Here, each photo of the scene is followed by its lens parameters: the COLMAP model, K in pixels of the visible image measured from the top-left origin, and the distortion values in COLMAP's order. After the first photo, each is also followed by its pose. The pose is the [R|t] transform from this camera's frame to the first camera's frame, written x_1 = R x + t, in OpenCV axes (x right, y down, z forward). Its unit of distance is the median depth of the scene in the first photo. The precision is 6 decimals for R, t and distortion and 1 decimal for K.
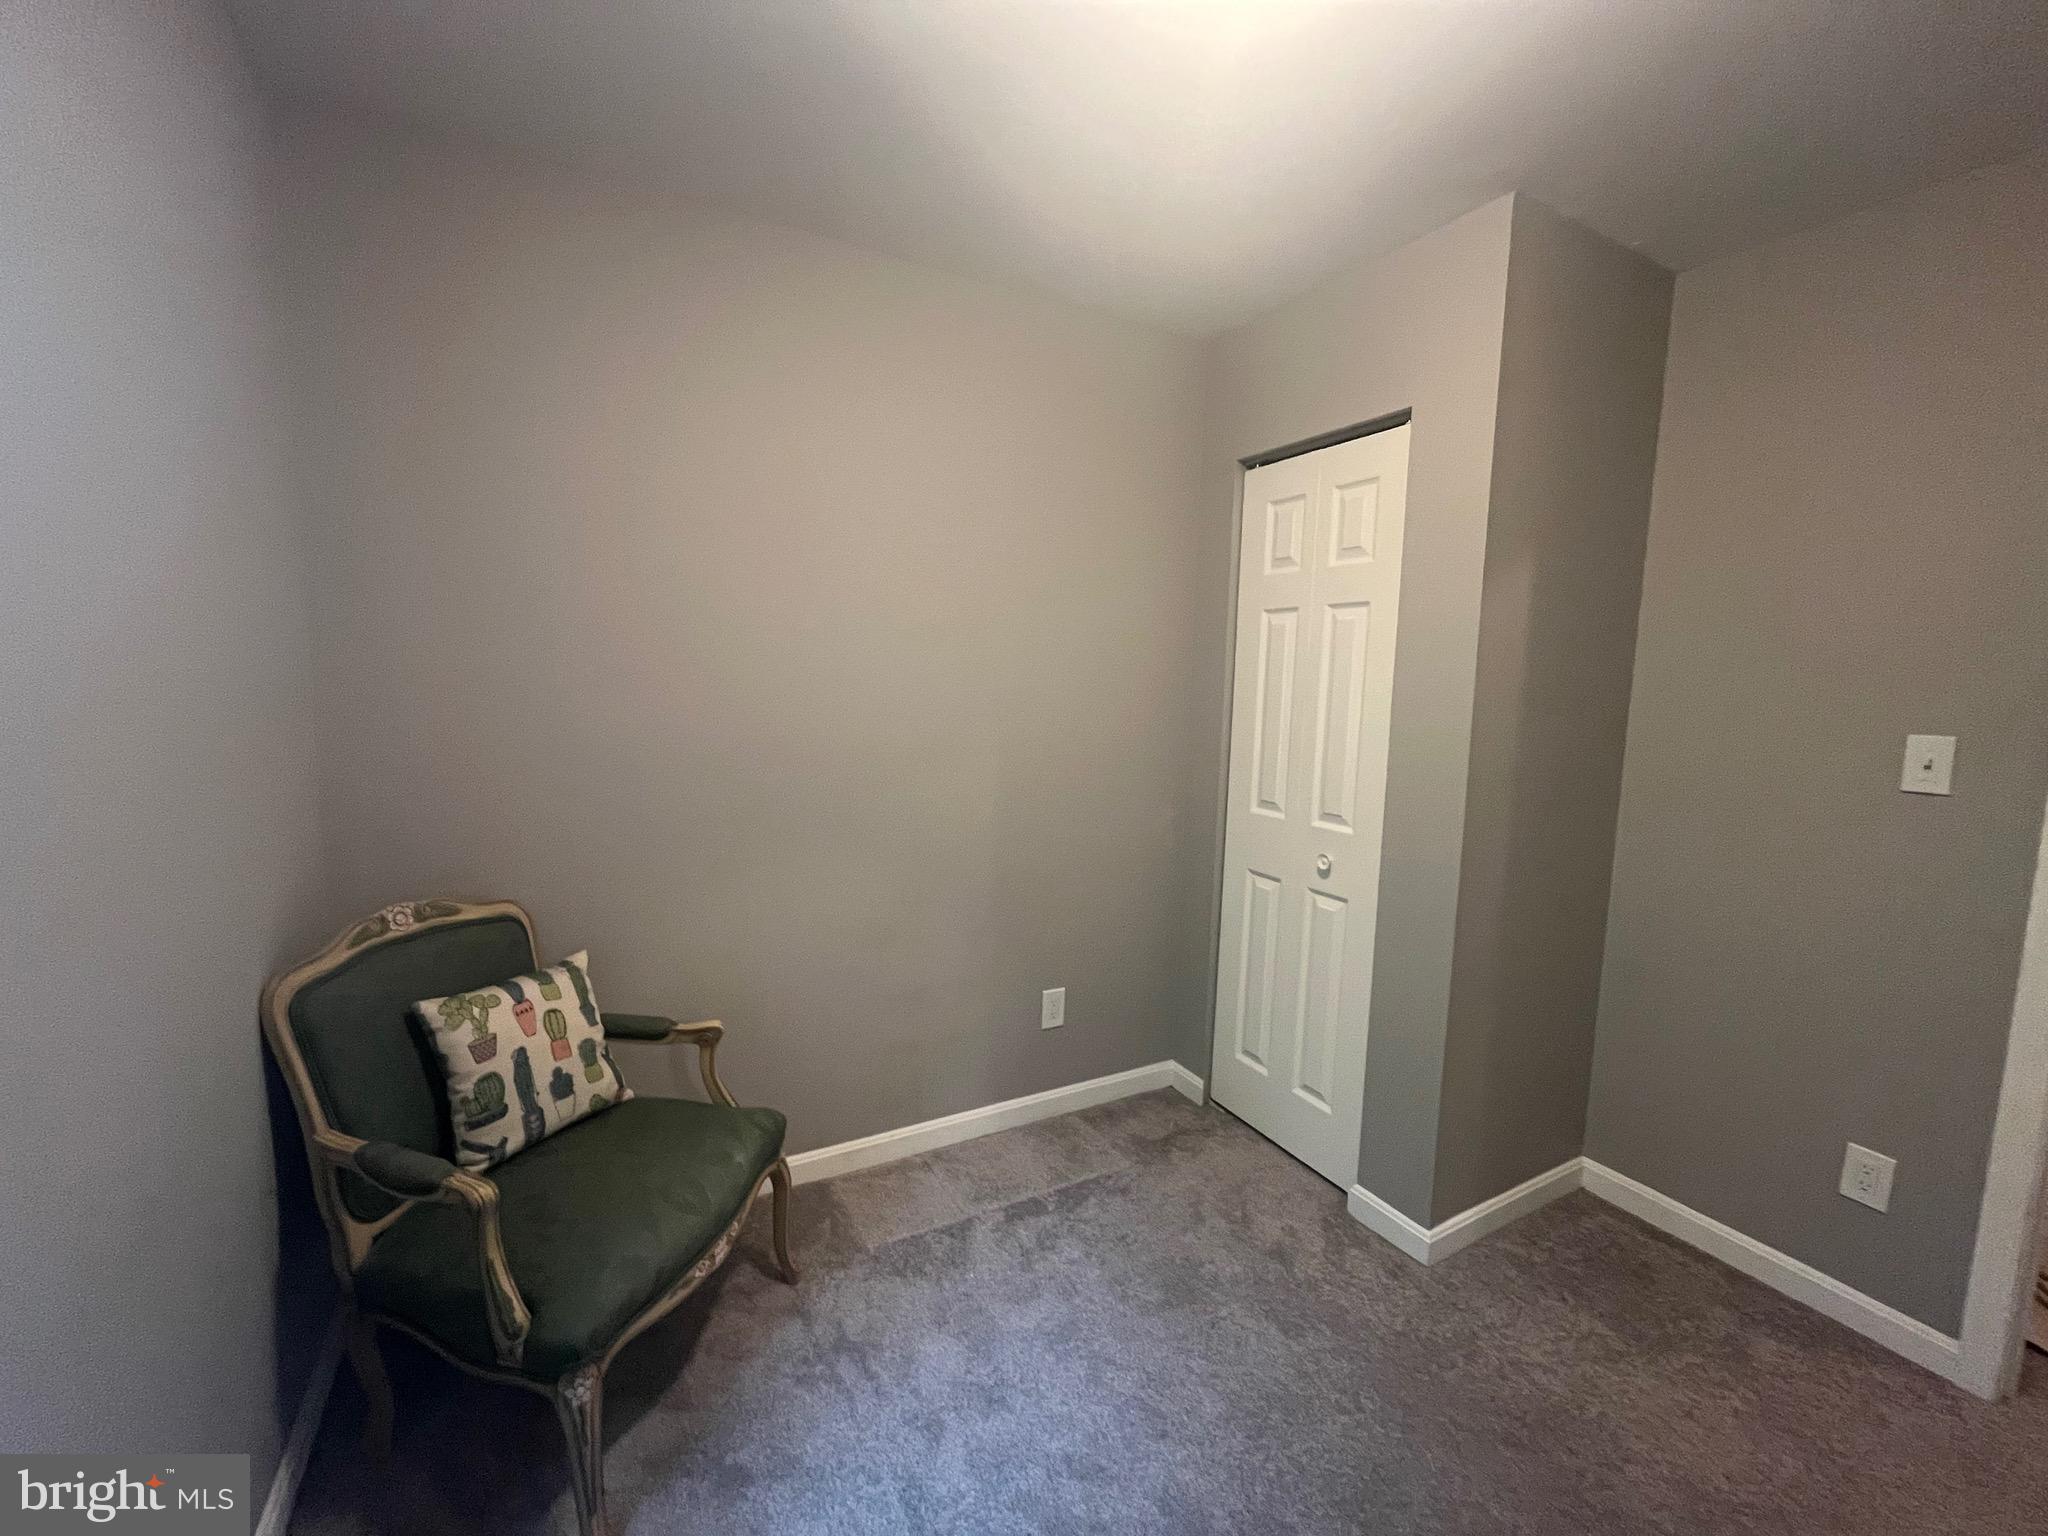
lens RADIAL K [[825.9, 0, 1024.0], [0, 825.9, 768.0], [0, 0, 1]] dist [-0.004571, -0.000019]
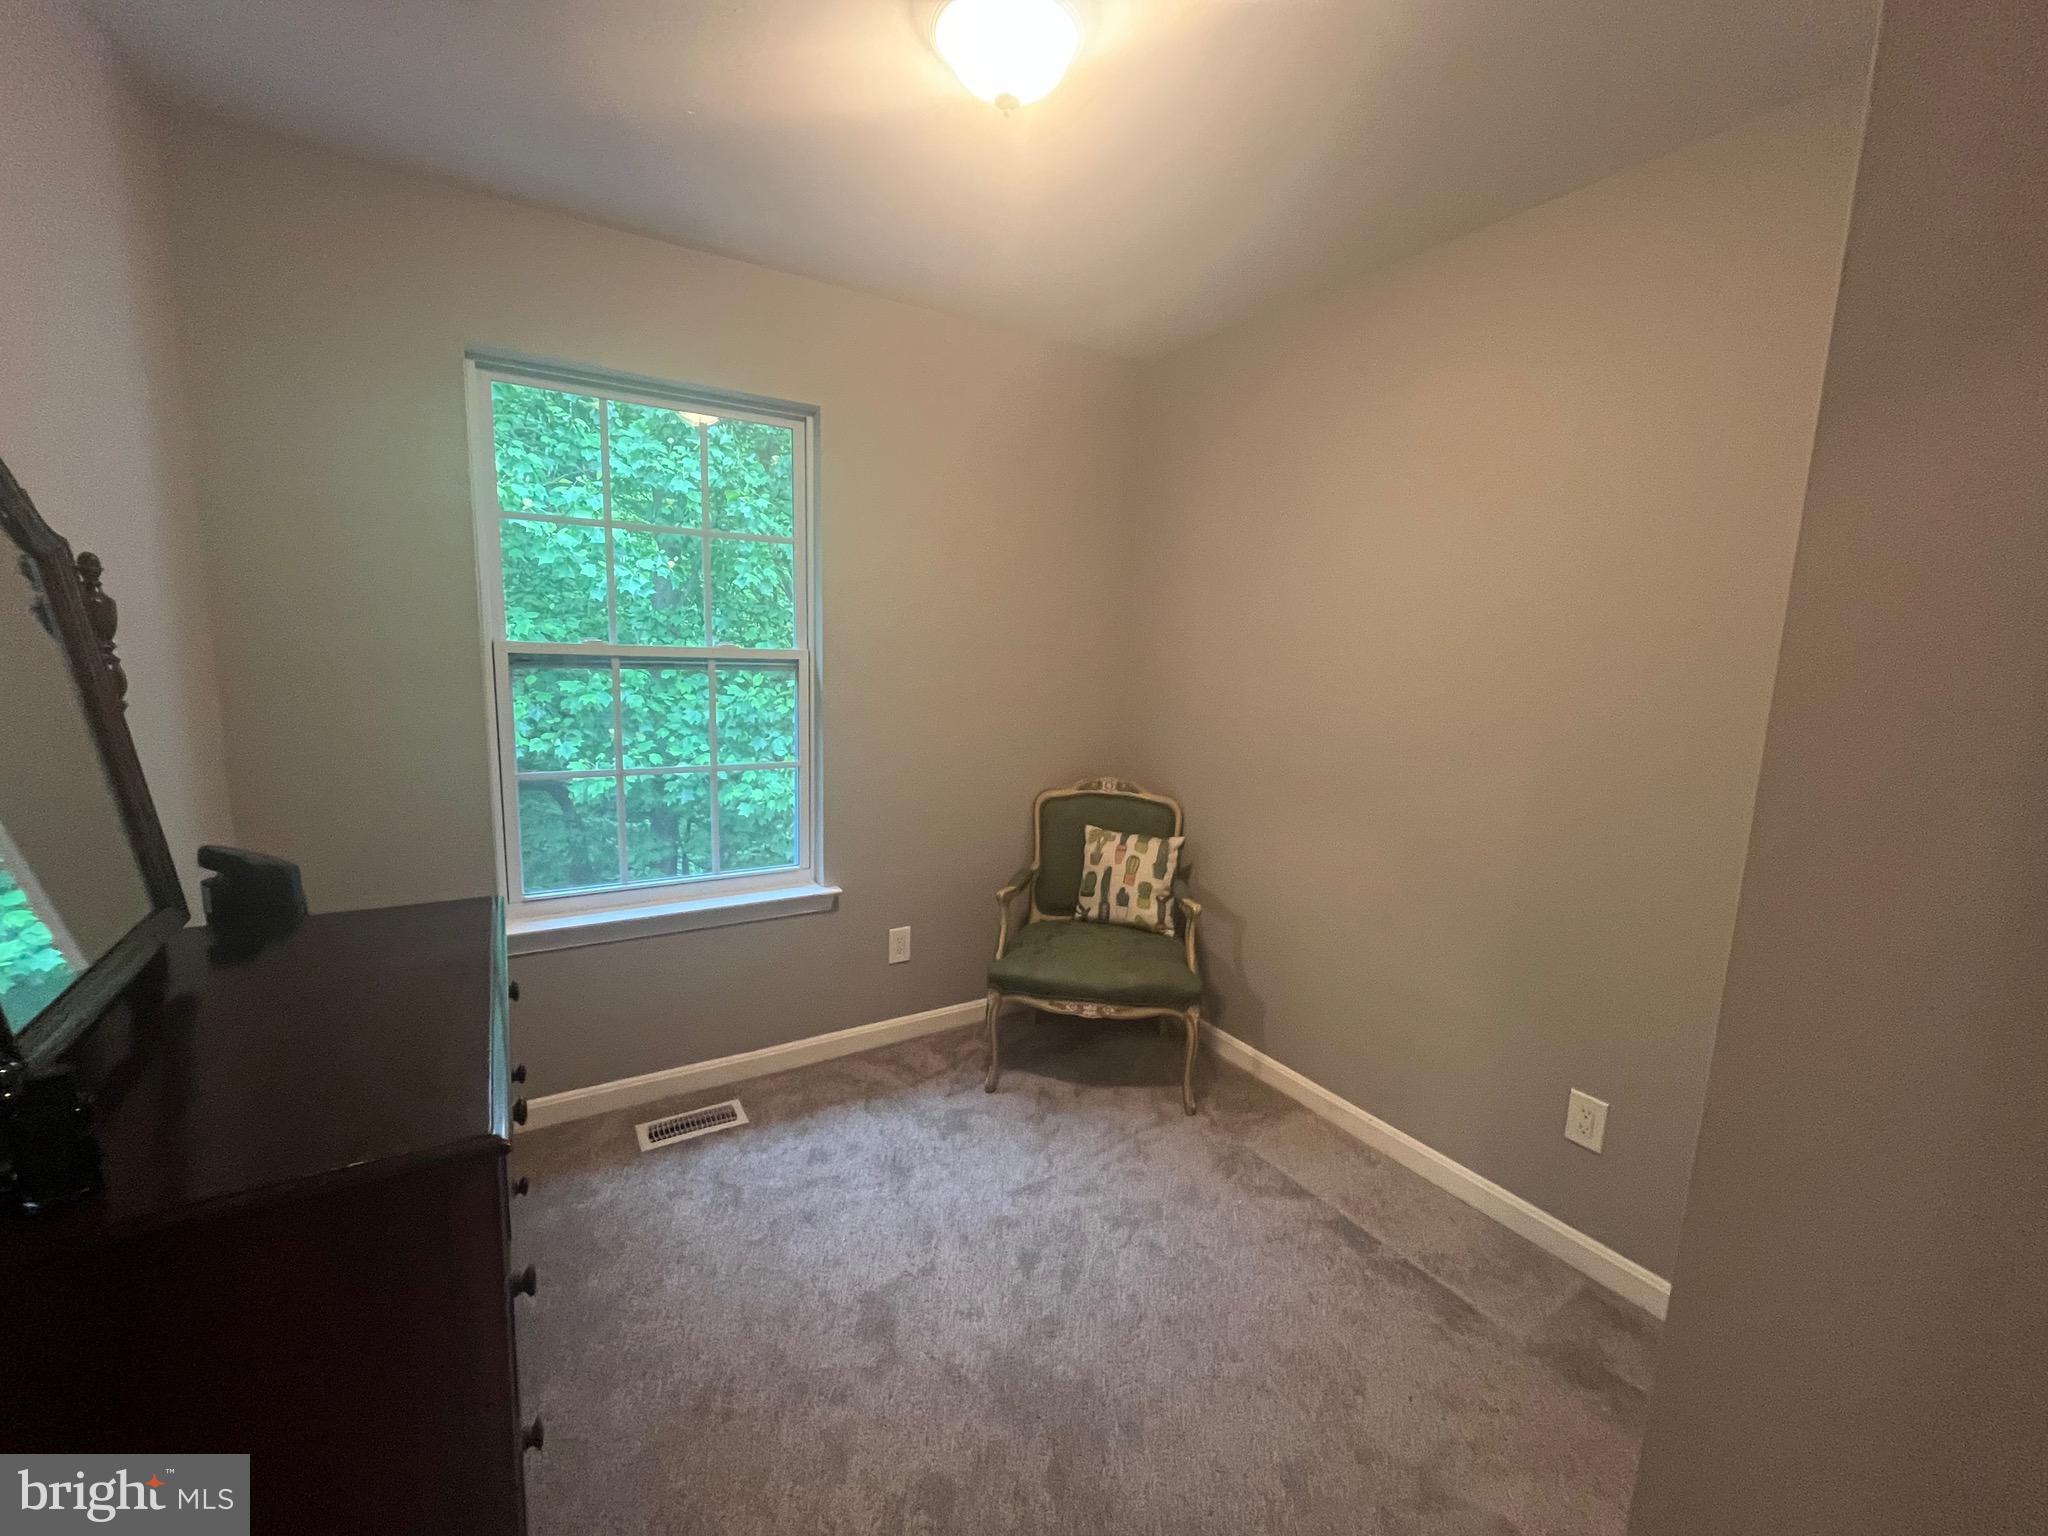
lens RADIAL K [[825.9, 0, 1024.0], [0, 825.9, 768.0], [0, 0, 1]] dist [-0.004571, -0.000019]
pose [[0.053373, 0.123466, -0.990912, 1.099491], [-0.140202, 0.983424, 0.114981, -0.047966], [0.988683, 0.132792, 0.069798, 0.652943]]
